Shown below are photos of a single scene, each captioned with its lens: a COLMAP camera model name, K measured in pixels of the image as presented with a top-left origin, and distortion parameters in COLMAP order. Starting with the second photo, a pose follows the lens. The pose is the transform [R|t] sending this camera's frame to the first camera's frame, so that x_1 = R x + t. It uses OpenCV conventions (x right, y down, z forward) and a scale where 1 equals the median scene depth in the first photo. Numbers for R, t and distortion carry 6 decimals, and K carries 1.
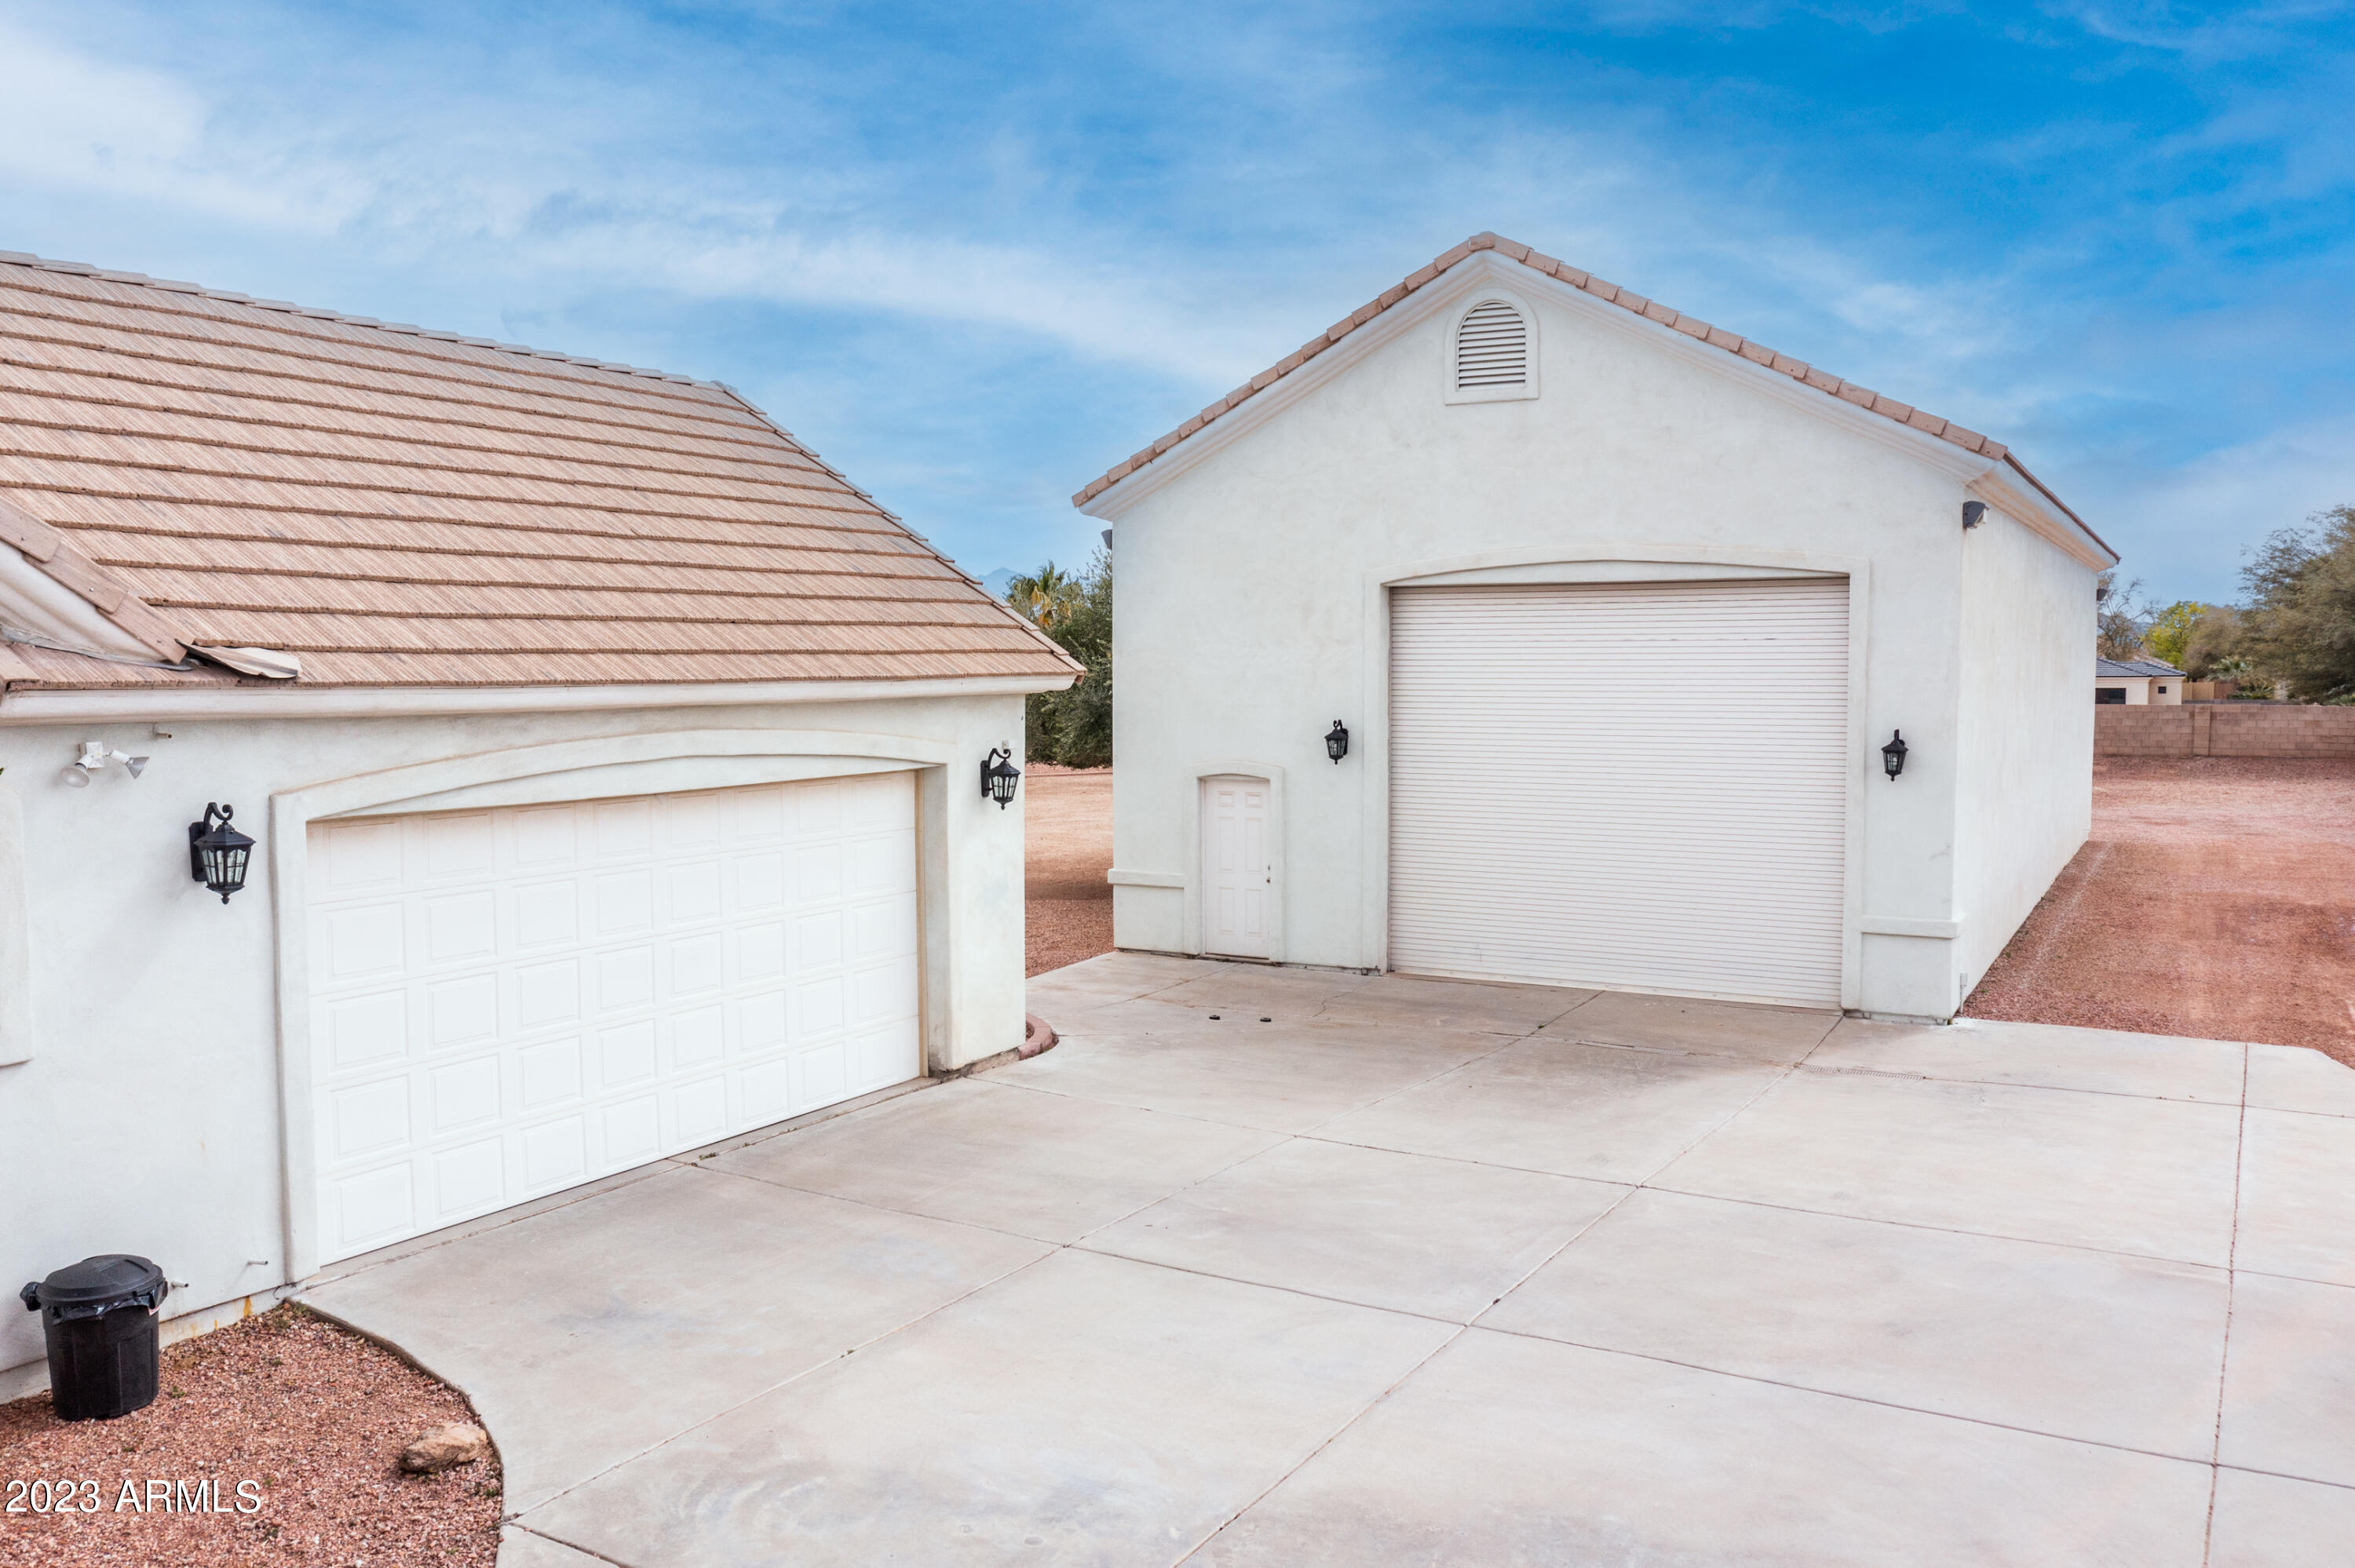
lens RADIAL K [[1828.7, 0, 1176.9], [0, 1828.7, 784.9], [0, 0, 1]] dist [0.003963, 0.014419]
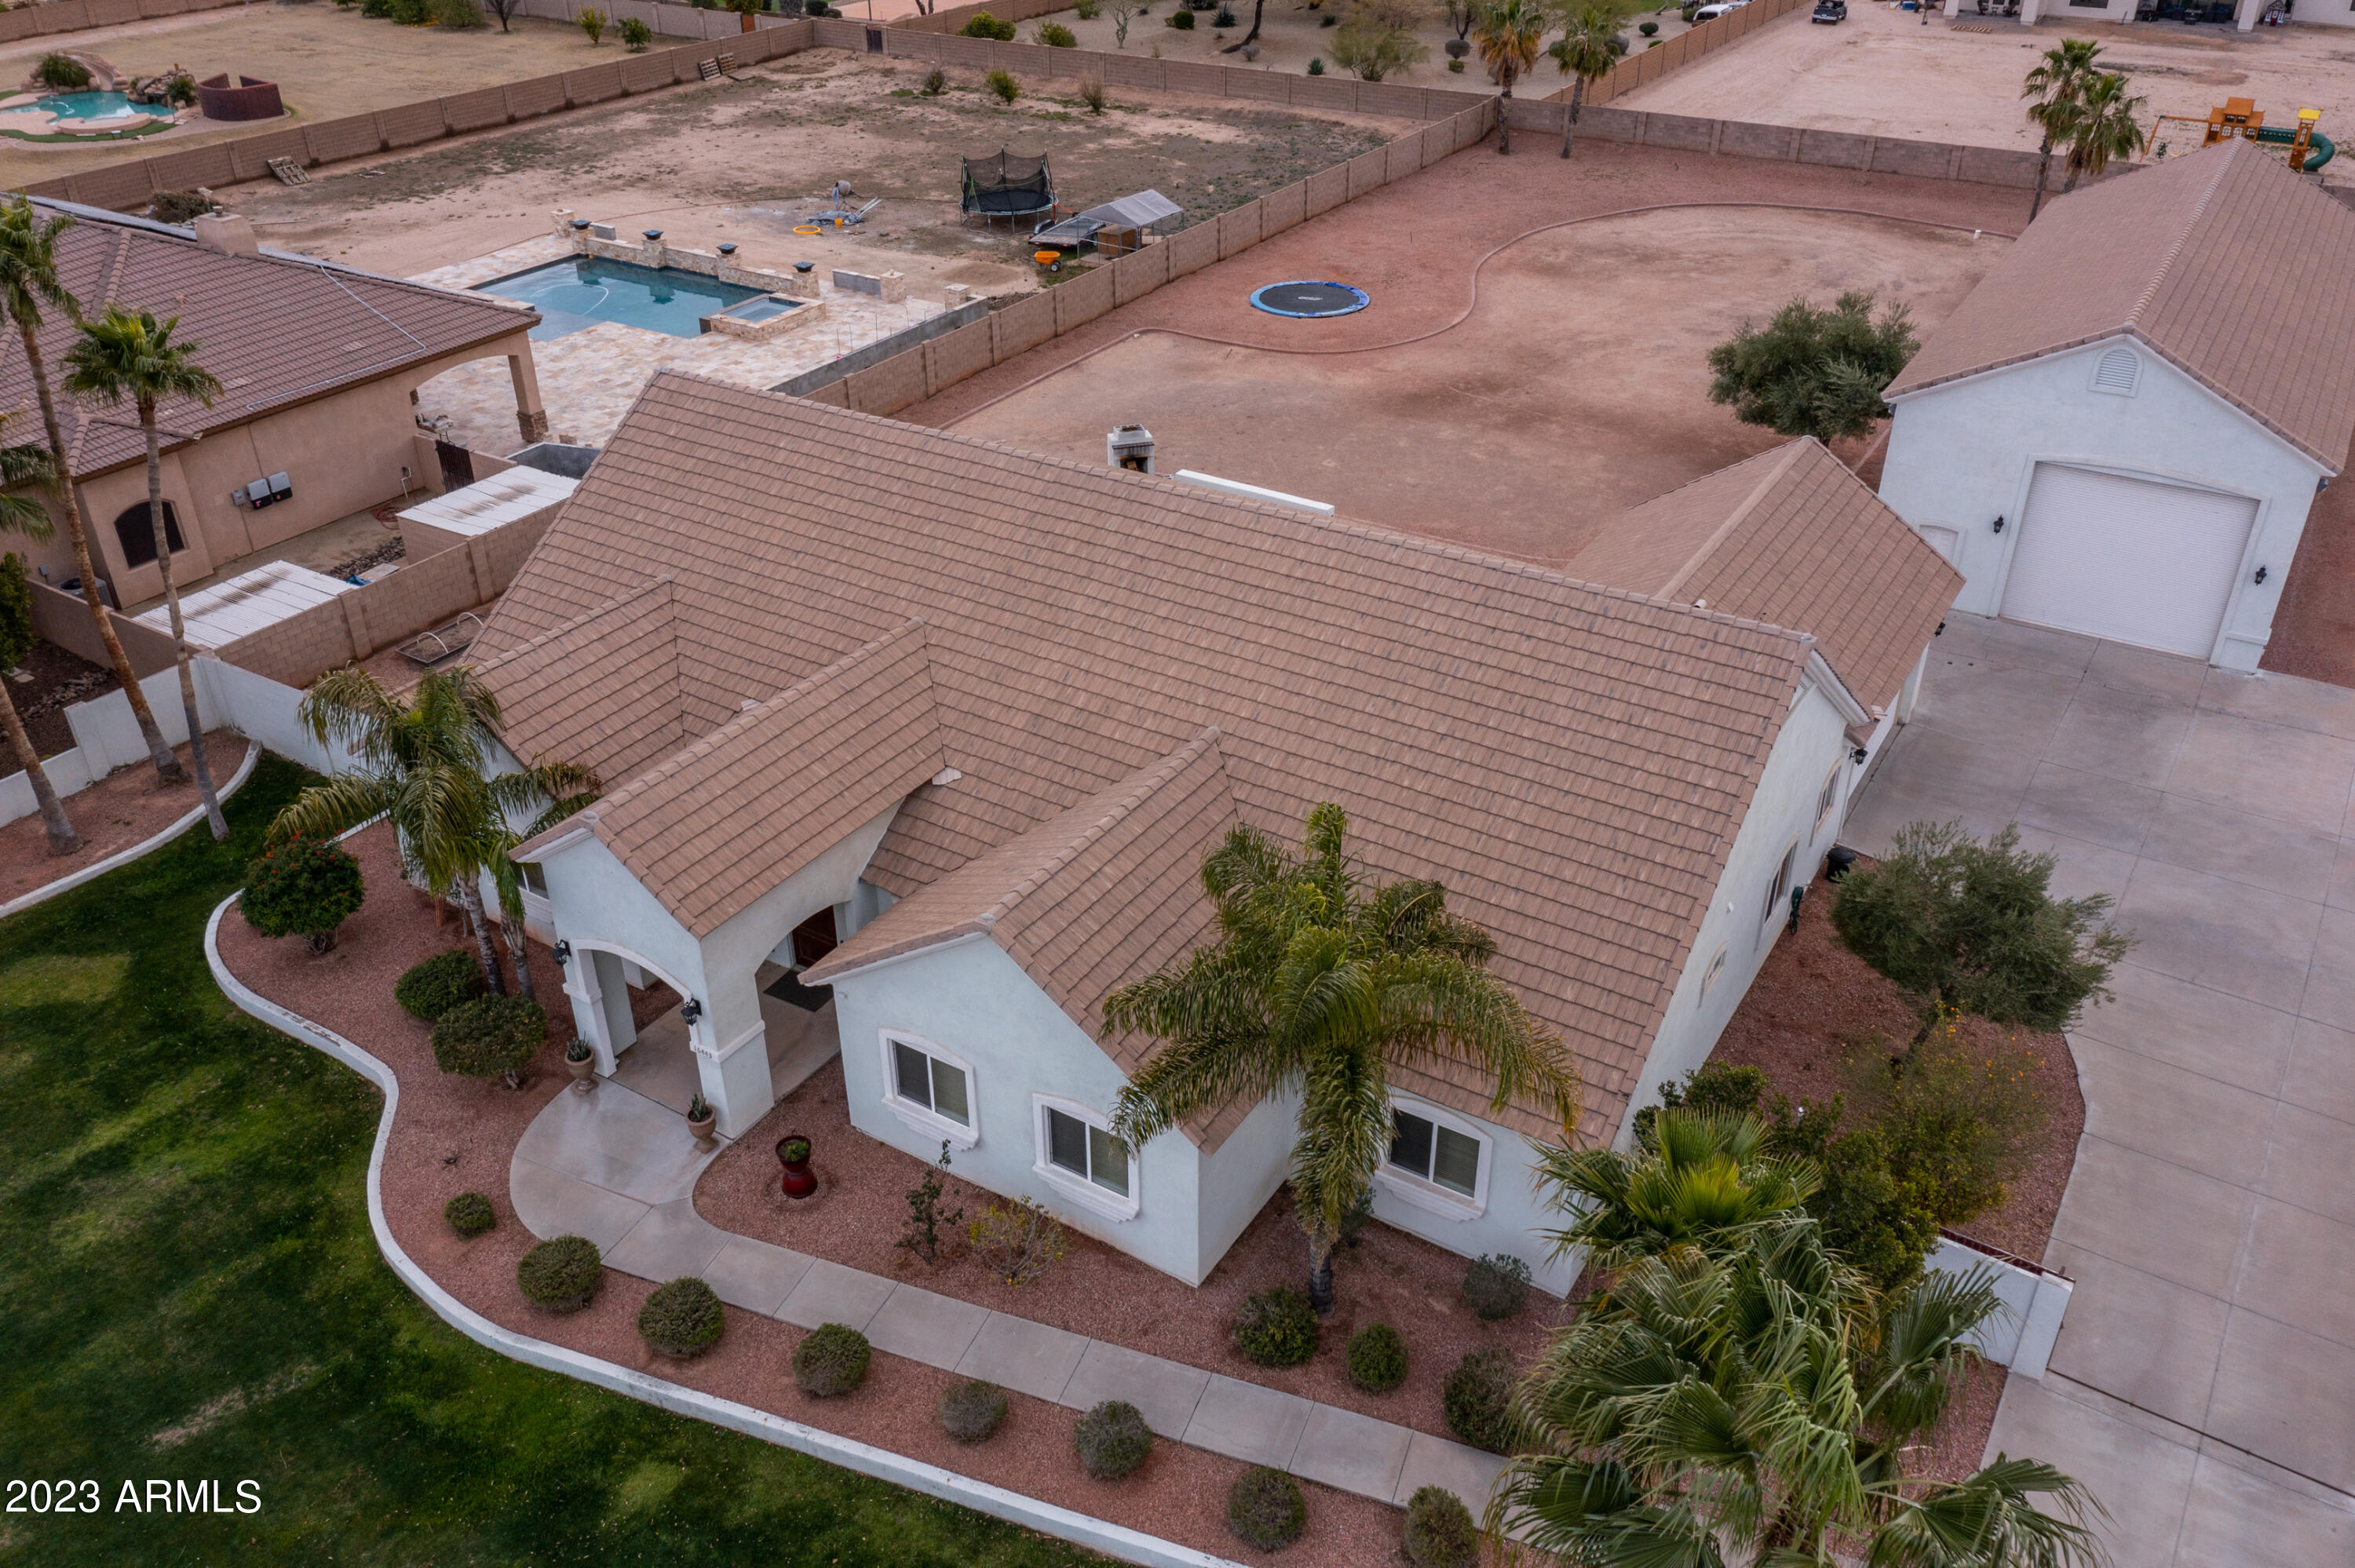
lens RADIAL K [[1828.7, 0, 1176.5], [0, 1828.7, 785.3], [0, 0, 1]] dist [0.003963, 0.014419]
pose [[0.998902, 0.021462, -0.041643, -0.929860], [0.000238, 0.886547, 0.462639, -0.886305], [0.046848, -0.462141, 0.885568, -1.345129]]
